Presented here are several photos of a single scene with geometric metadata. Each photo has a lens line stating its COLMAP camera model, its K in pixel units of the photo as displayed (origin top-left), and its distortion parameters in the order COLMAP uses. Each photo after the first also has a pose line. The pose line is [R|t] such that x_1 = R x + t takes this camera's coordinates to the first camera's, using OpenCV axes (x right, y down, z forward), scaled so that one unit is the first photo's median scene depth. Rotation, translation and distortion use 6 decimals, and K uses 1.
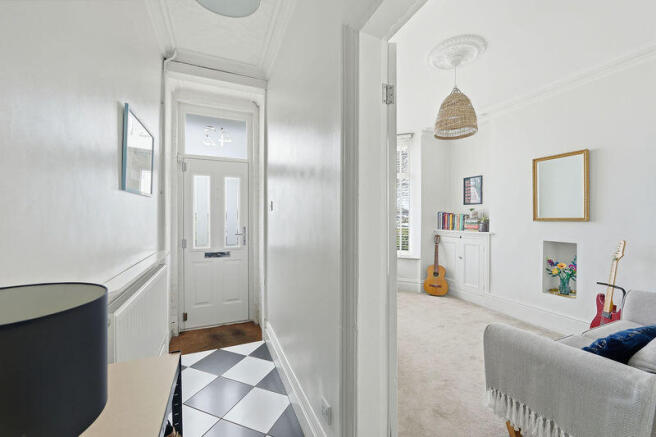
lens RADIAL K [[262.7, 0, 328.0], [0, 262.7, 220.7], [0, 0, 1]] dist [0.002848, 0.000837]
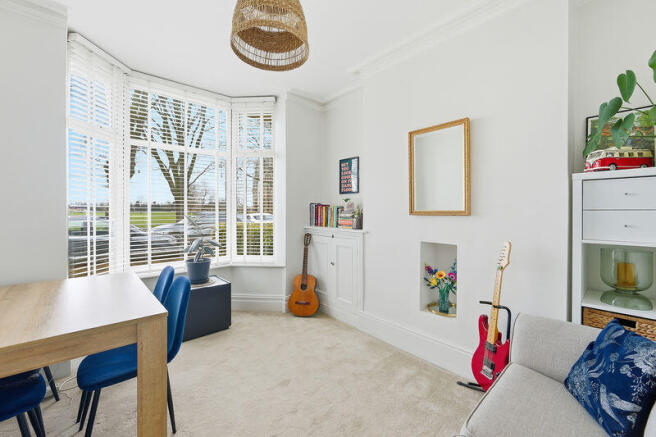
lens RADIAL K [[262.7, 0, 328.5], [0, 262.7, 213.7], [0, 0, 1]] dist [0.002848, 0.000837]
pose [[0.954177, -0.002341, 0.299233, 0.289633], [0.002544, 0.999997, -0.000291, -0.002804], [-0.299232, 0.001039, 0.954180, 0.307929]]
